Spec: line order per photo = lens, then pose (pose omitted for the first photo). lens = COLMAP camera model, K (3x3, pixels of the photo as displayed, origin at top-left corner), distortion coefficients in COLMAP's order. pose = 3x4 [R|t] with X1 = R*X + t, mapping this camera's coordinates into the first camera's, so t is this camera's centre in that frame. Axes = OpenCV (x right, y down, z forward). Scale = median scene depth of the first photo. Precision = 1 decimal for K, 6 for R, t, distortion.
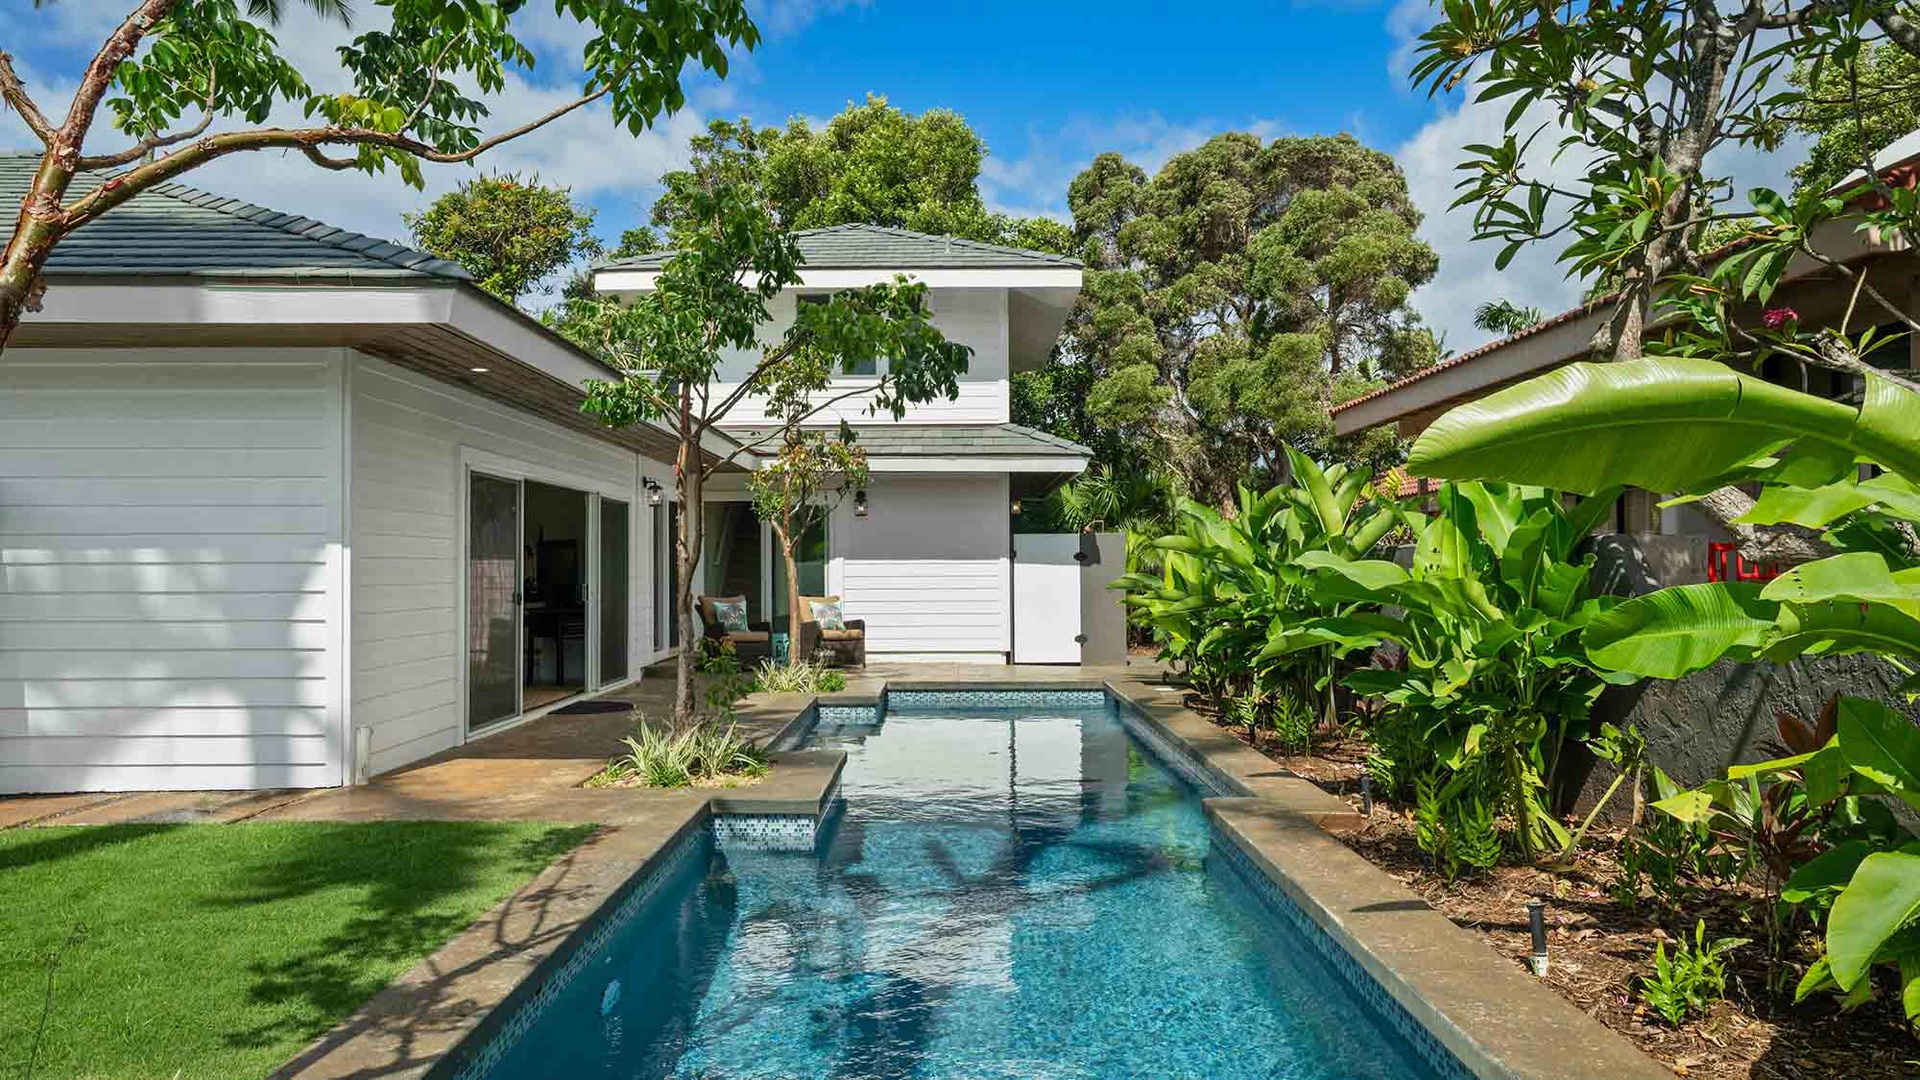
lens RADIAL K [[1324.1, 0, 960.0], [0, 1324.1, 540.0], [0, 0, 1]] dist [0.003996, 0.001031]
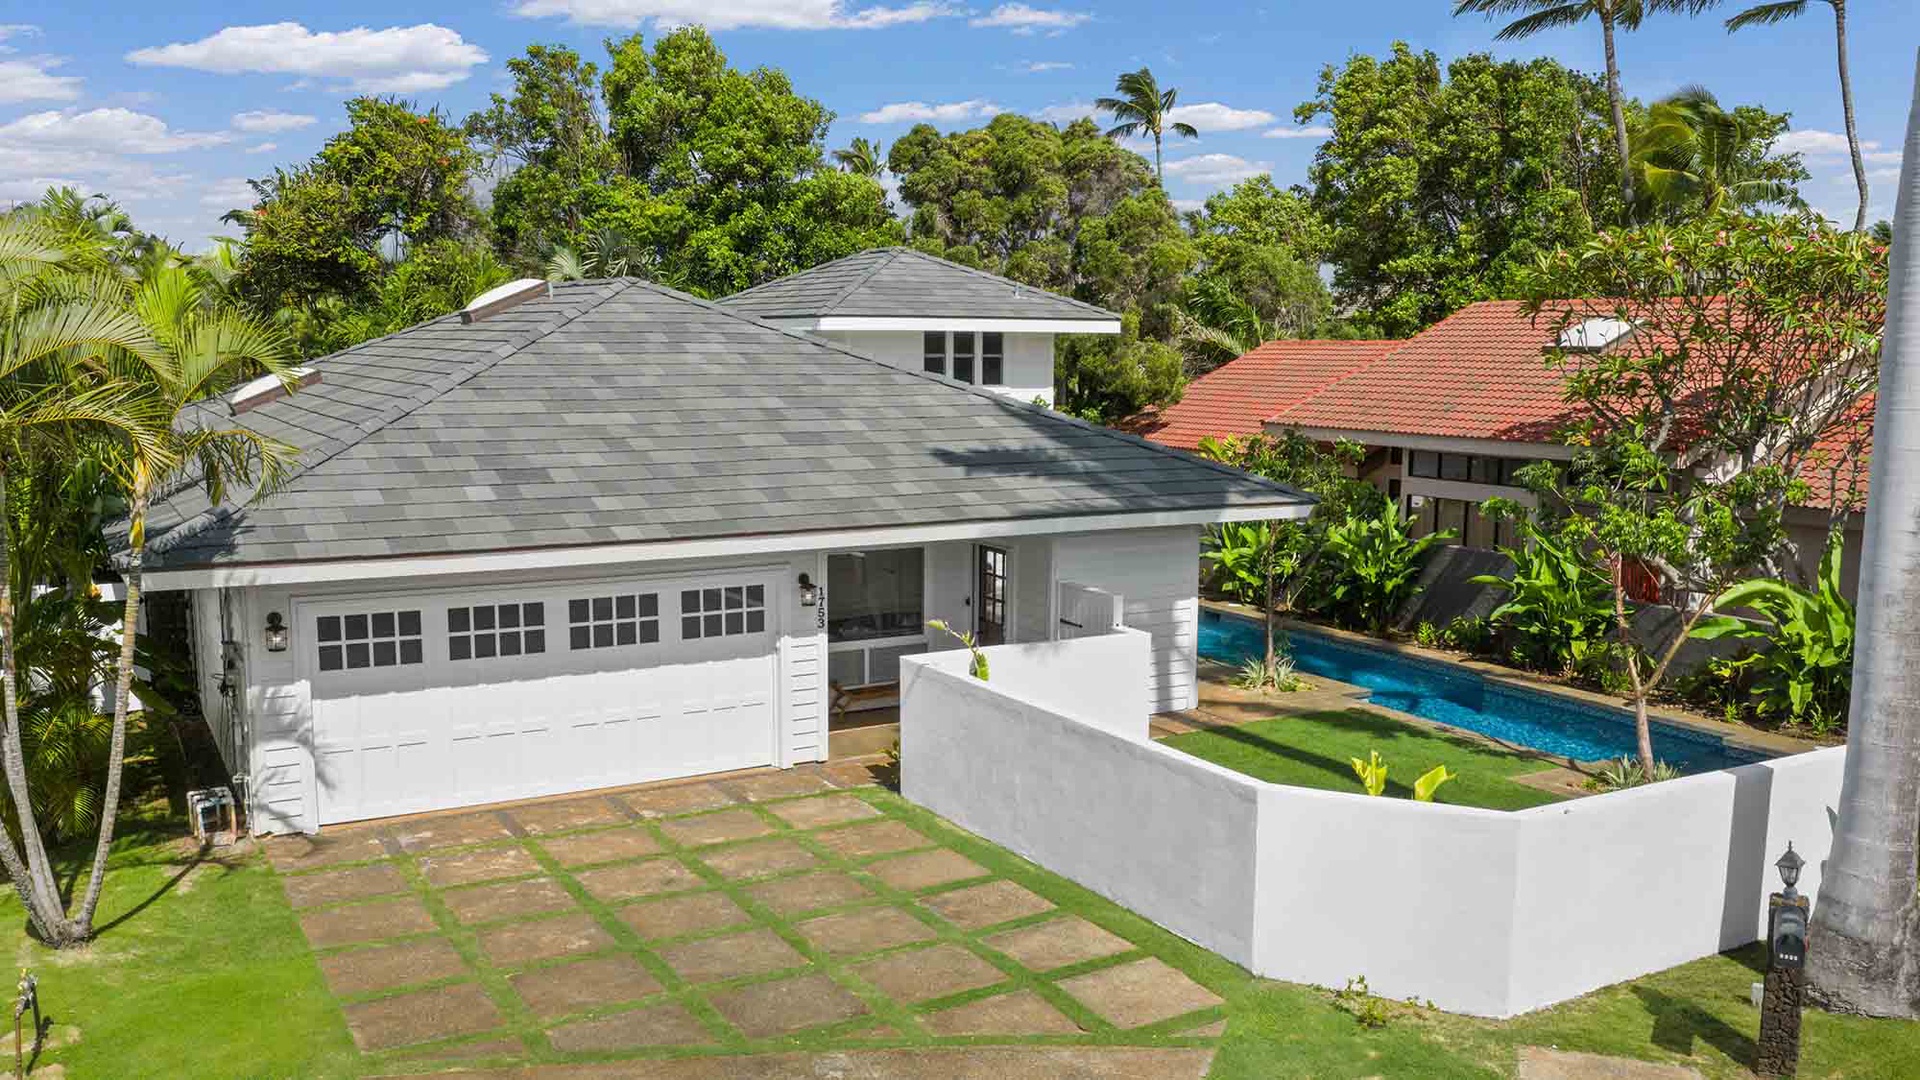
lens RADIAL K [[1607.5, 0, 960.0], [0, 1607.5, 540.0], [0, 0, 1]] dist [0.002107, 0.000668]
pose [[0.873206, -0.056248, 0.484095, -0.966830], [-0.017474, 0.989065, 0.146441, -0.221488], [-0.487038, -0.136332, 0.862675, -0.521771]]
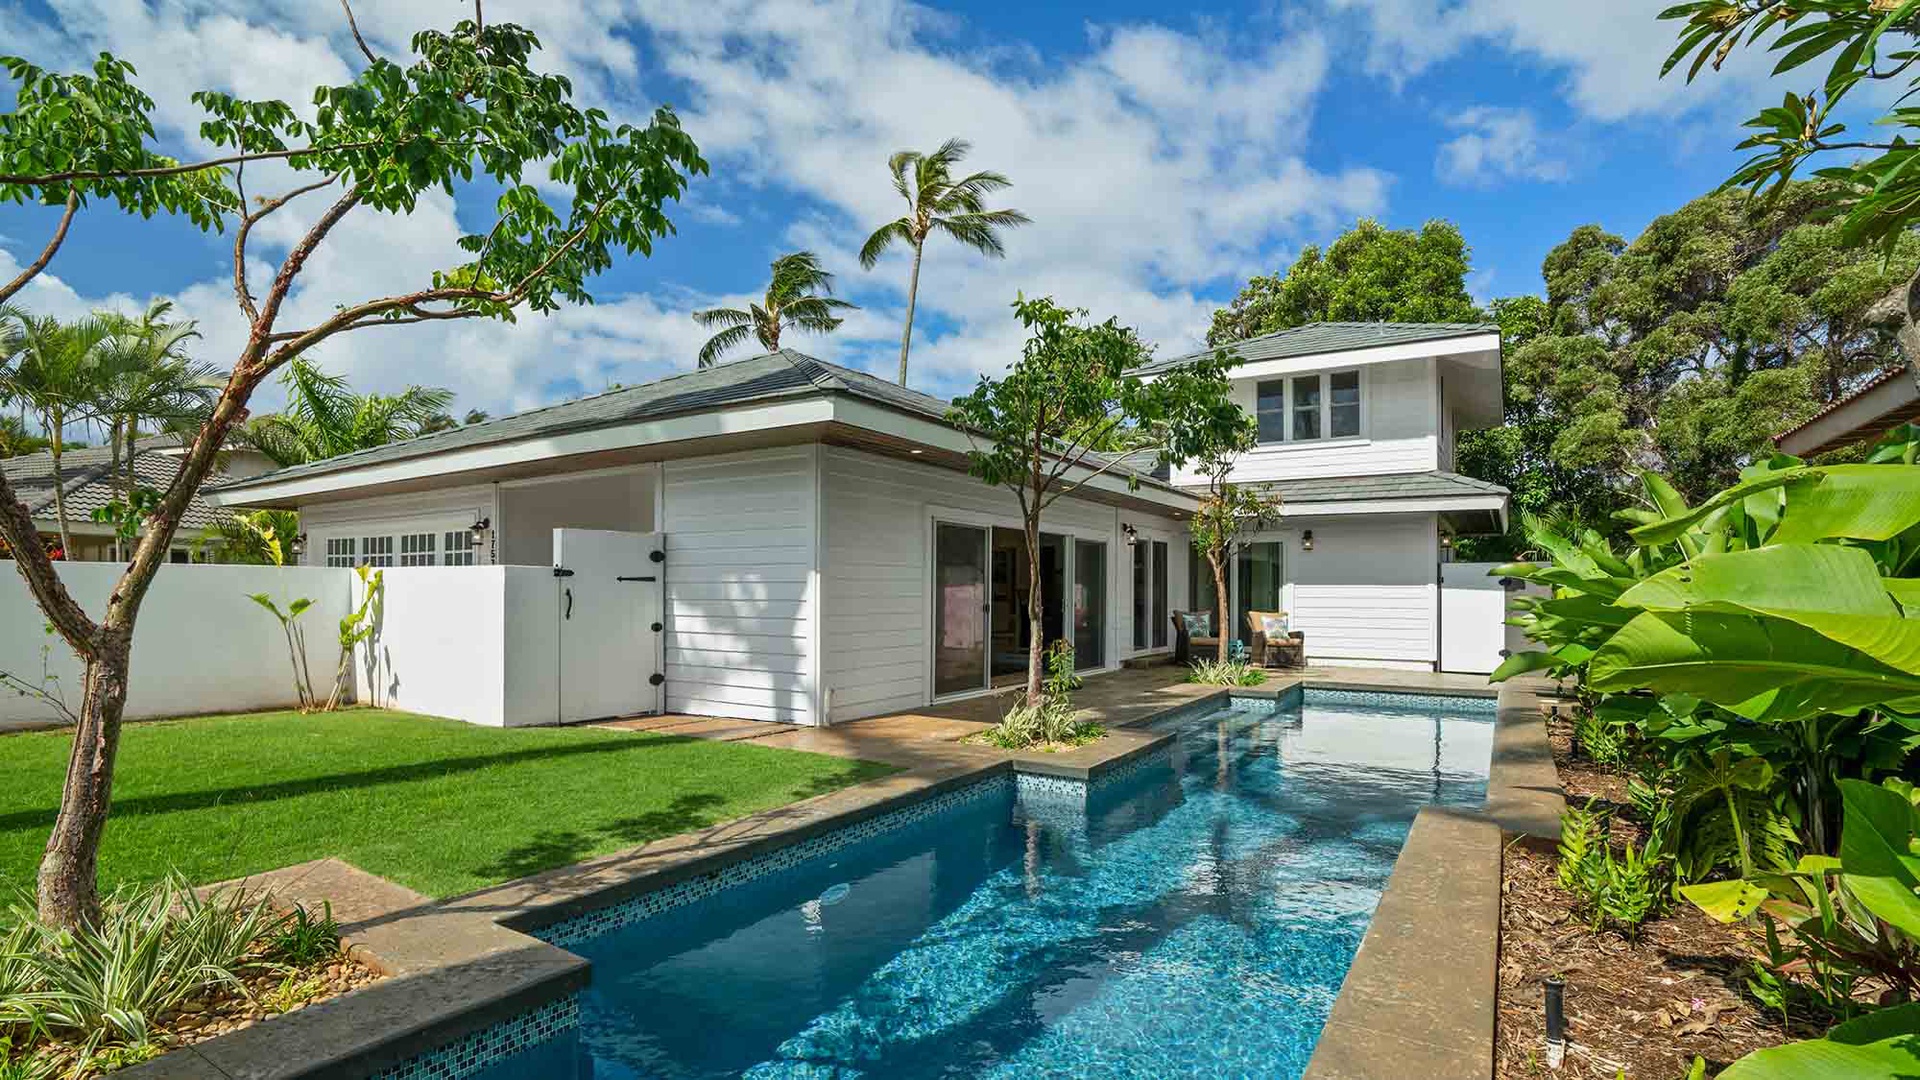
lens RADIAL K [[914.1, 0, 957.4], [0, 914.1, 585.6], [0, 0, 1]] dist [-0.020585, 0.000290]
pose [[0.846216, 0.005651, -0.532811, 0.113005], [0.002592, 0.999888, 0.014722, 0.002444], [0.532834, -0.013839, 0.846106, 0.081296]]
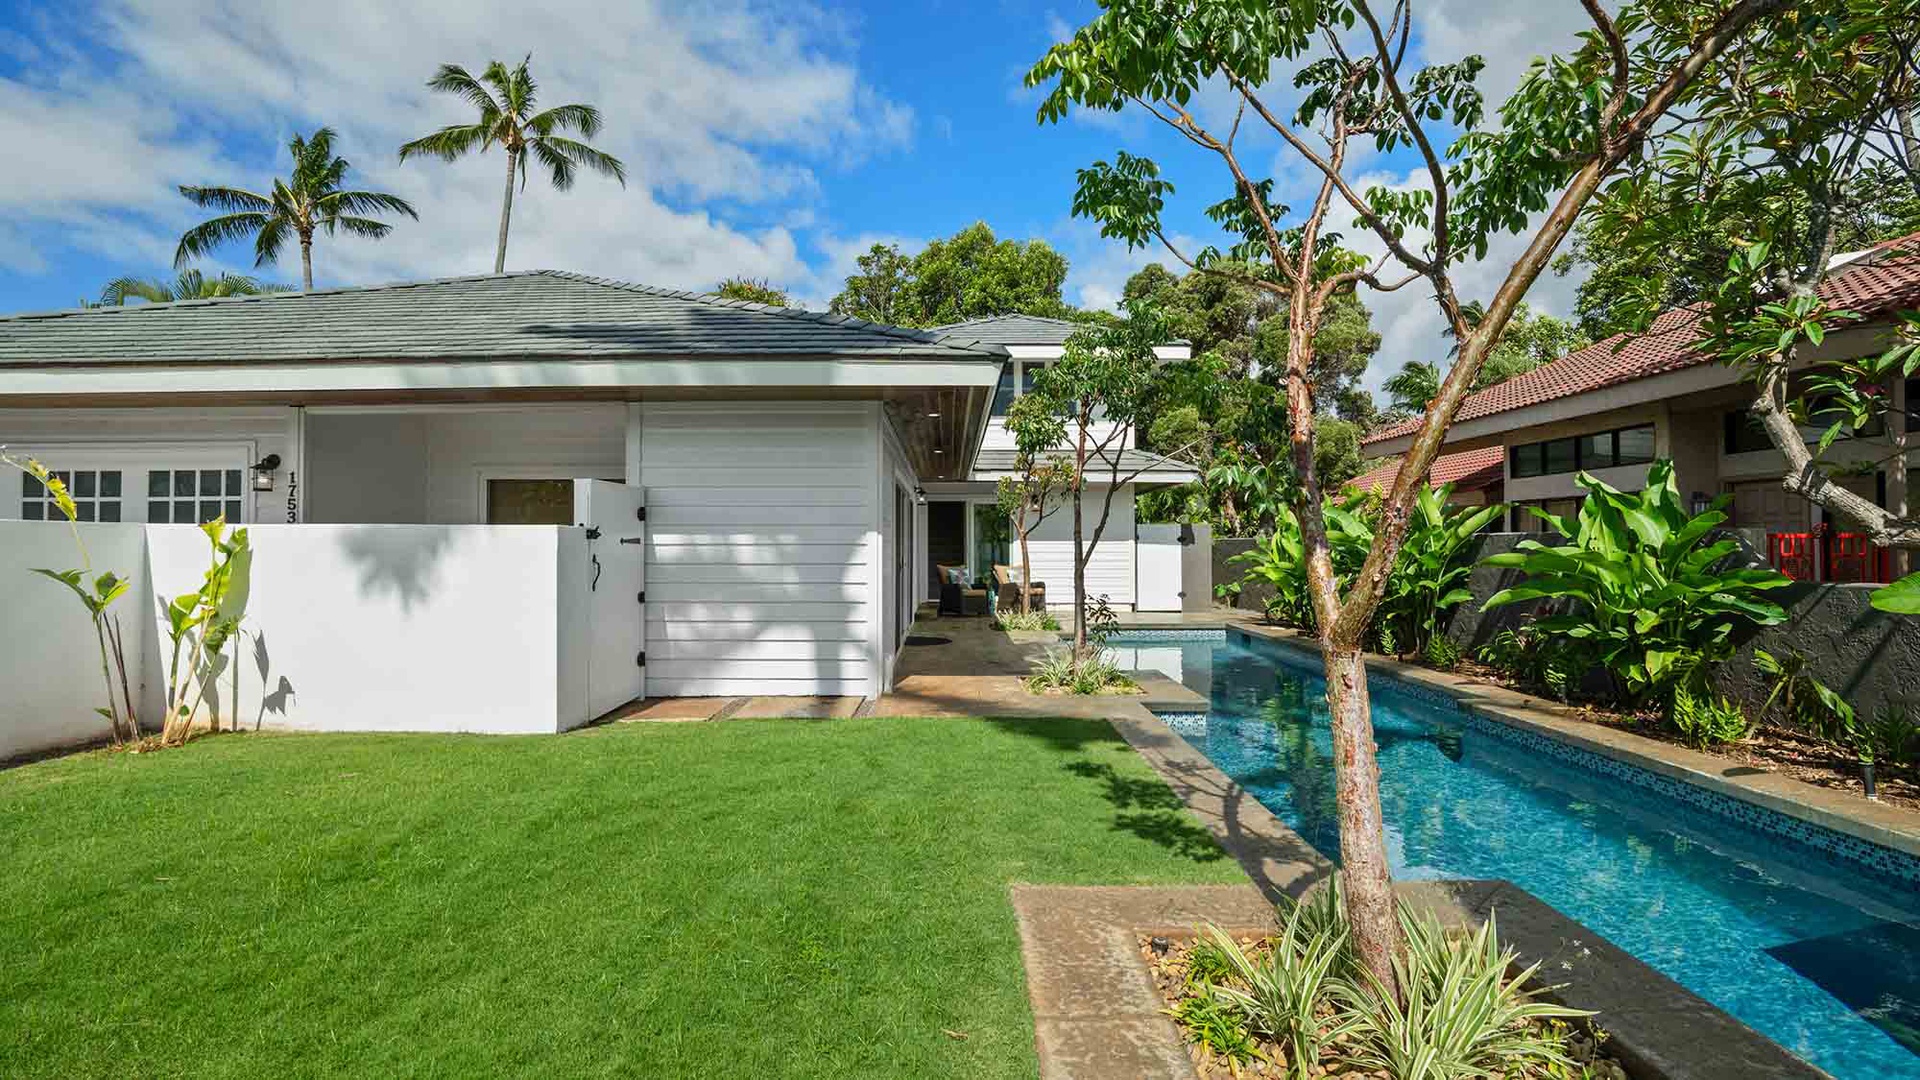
lens RADIAL K [[898.2, 0, 960.0], [0, 898.2, 540.0], [0, 0, 1]] dist [-0.040385, 0.000113]
pose [[0.999989, 0.001979, 0.004255, -0.172231], [-0.002044, 0.999881, 0.015315, -0.001668], [-0.004224, -0.015323, 0.999874, -0.006613]]
